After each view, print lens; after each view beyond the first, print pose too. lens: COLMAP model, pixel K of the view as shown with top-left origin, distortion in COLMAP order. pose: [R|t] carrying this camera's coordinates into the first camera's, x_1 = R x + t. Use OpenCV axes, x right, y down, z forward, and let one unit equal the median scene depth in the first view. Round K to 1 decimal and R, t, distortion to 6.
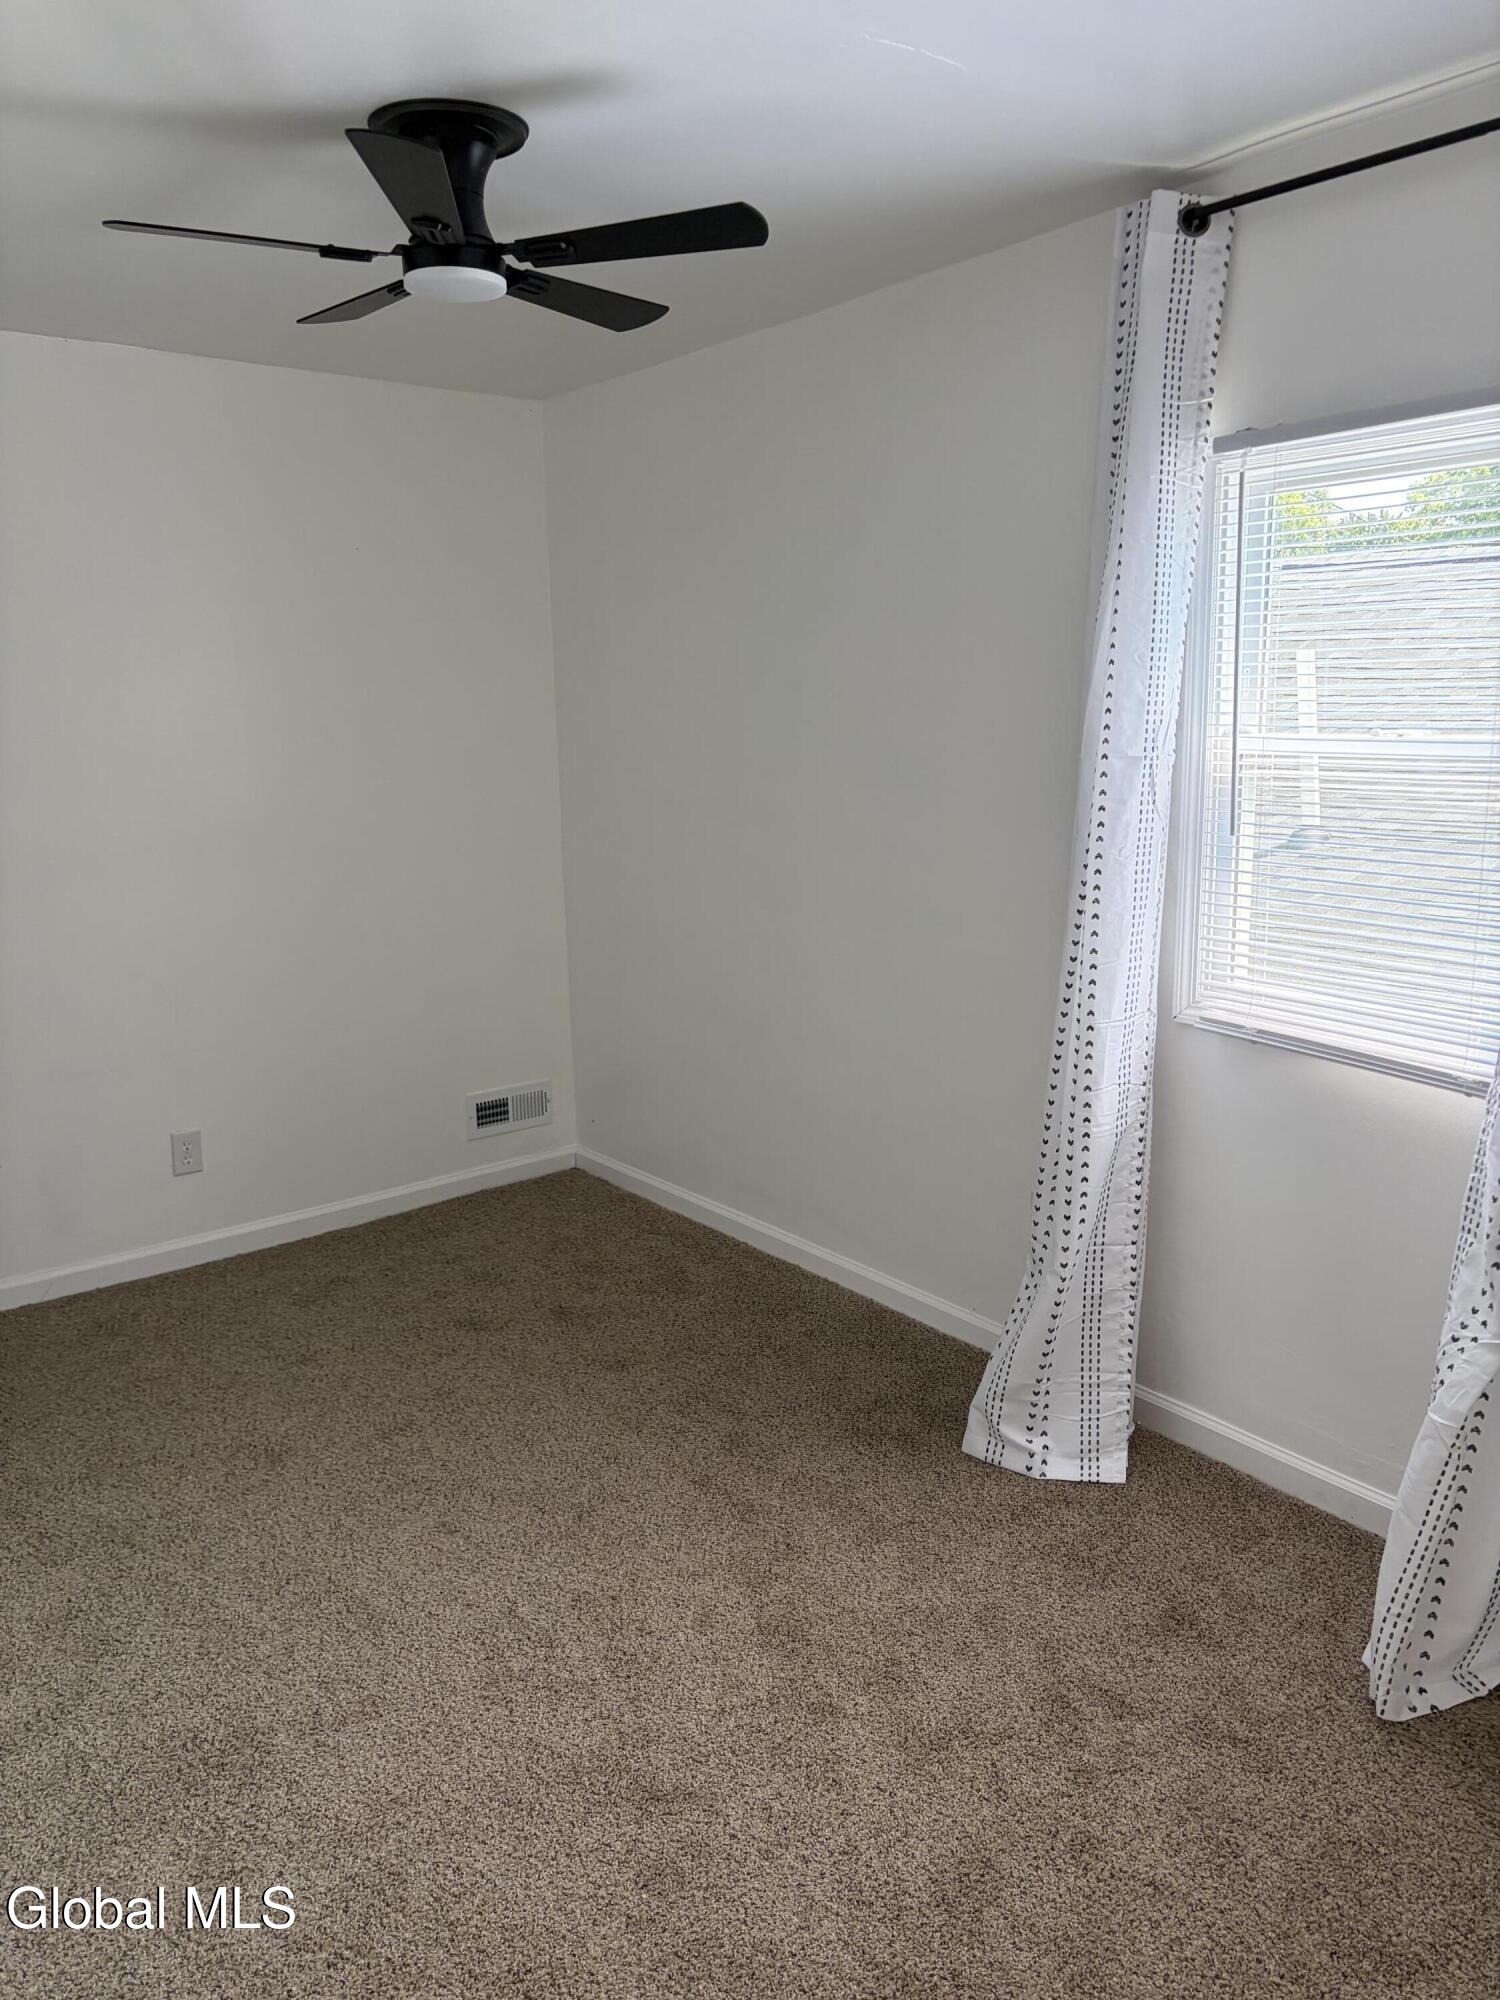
lens RADIAL K [[1520.4, 0, 753.5], [0, 1520.4, 1000.6], [0, 0, 1]] dist [0.049870, -0.055500]
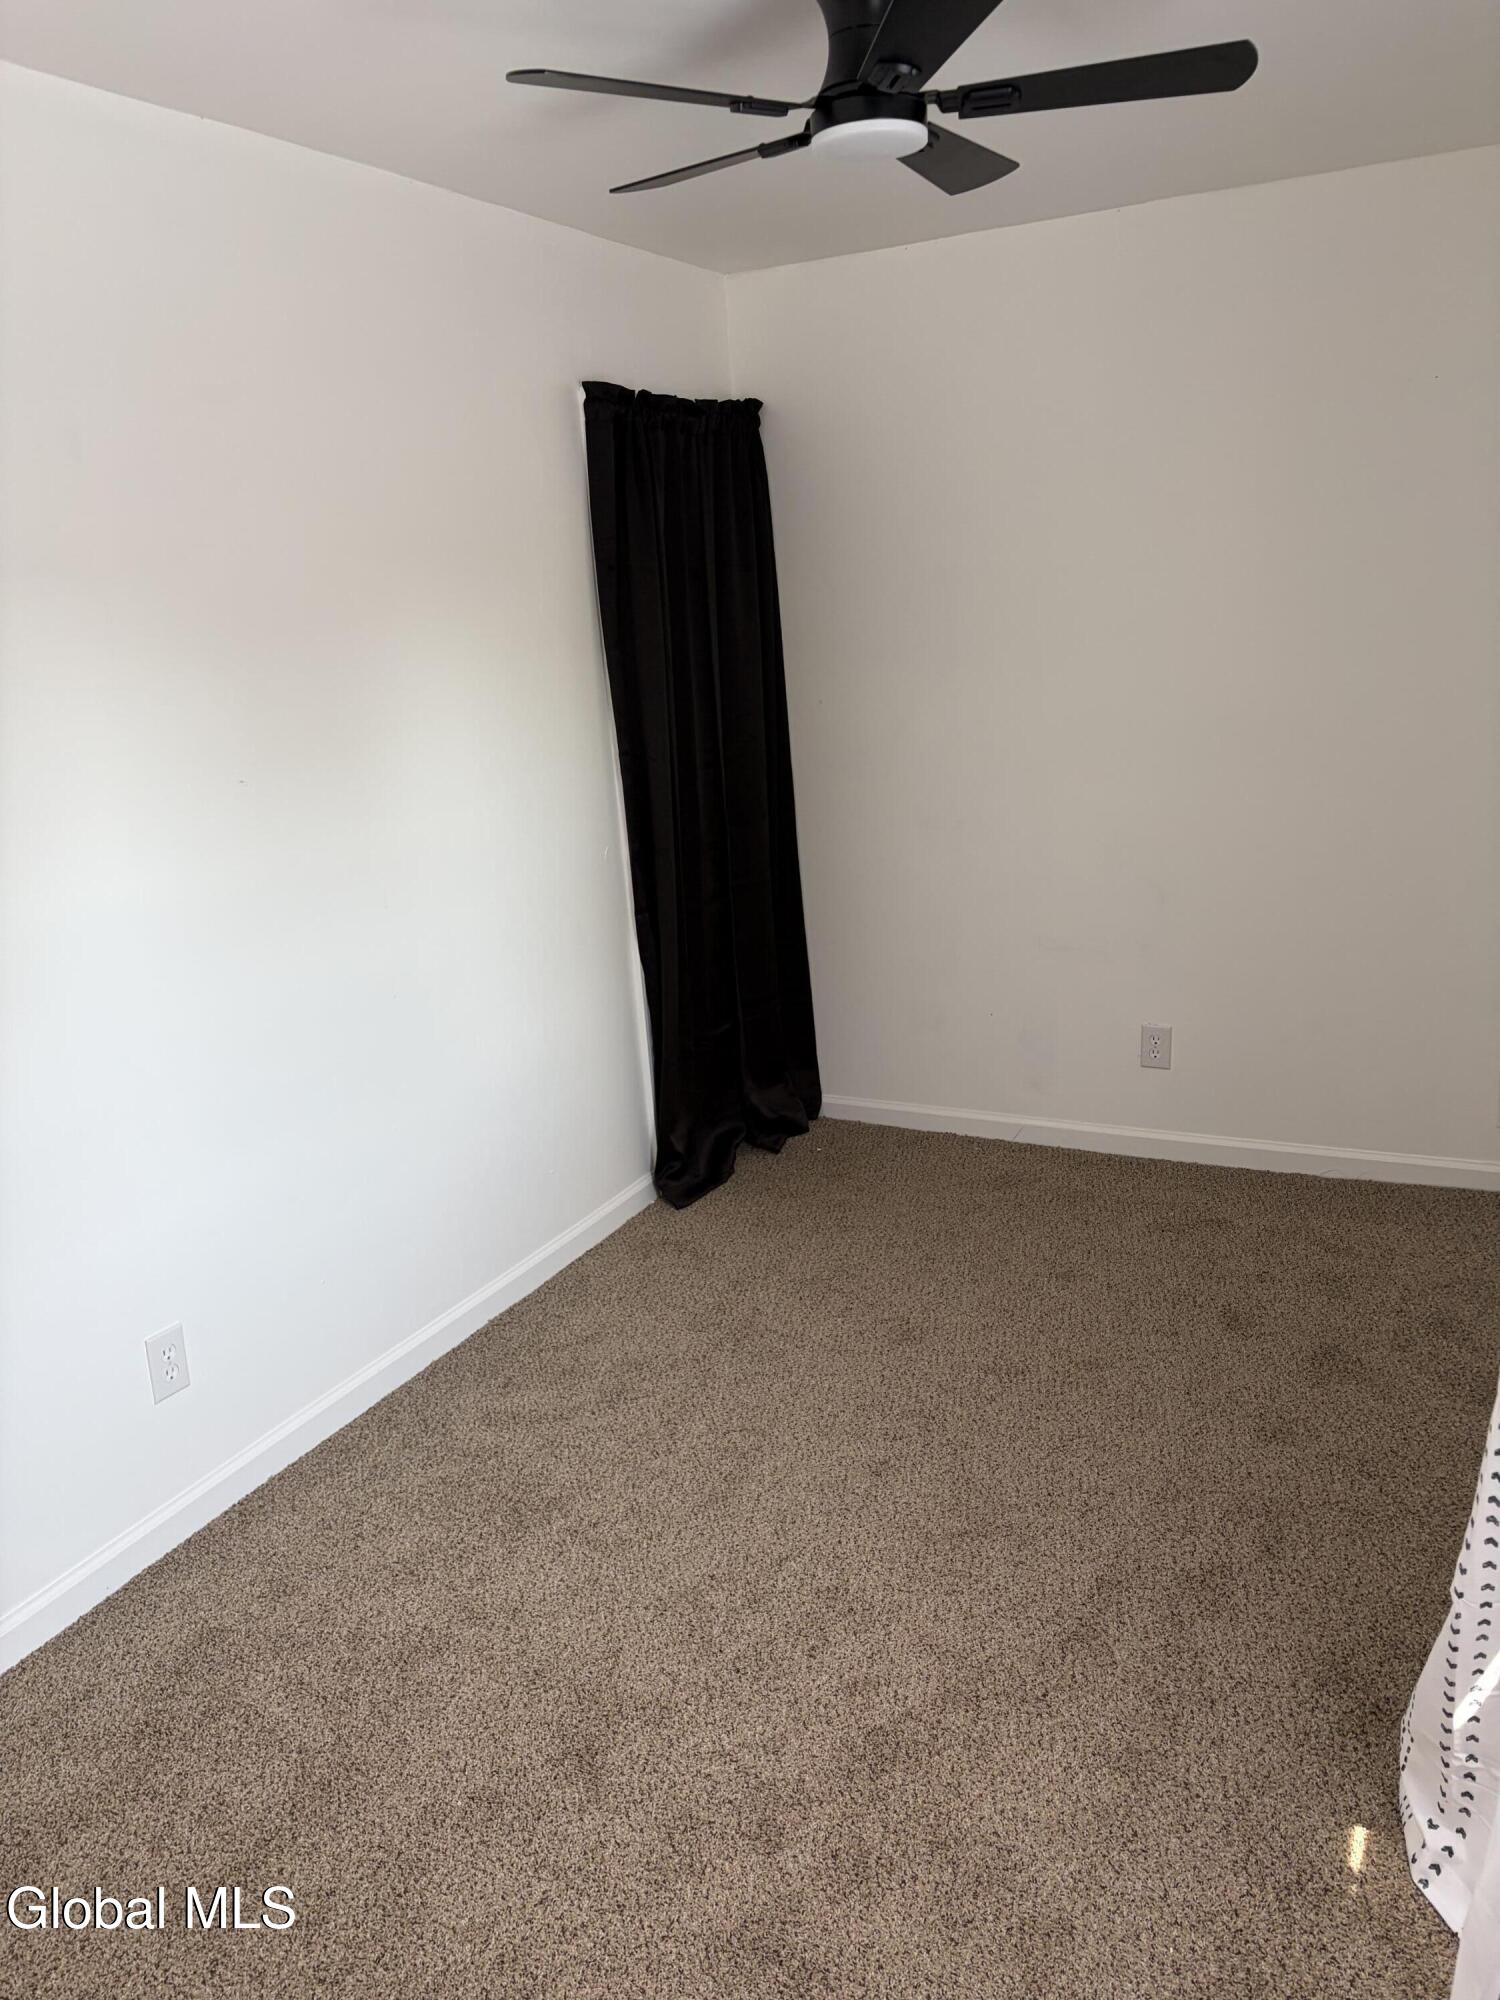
lens RADIAL K [[1520.4, 0, 751.2], [0, 1520.4, 997.3], [0, 0, 1]] dist [0.049870, -0.055500]
pose [[0.409274, 0.230209, -0.882892, 0.466171], [-0.124643, 0.972682, 0.195841, -0.111733], [0.903858, 0.029894, 0.426788, 0.400557]]
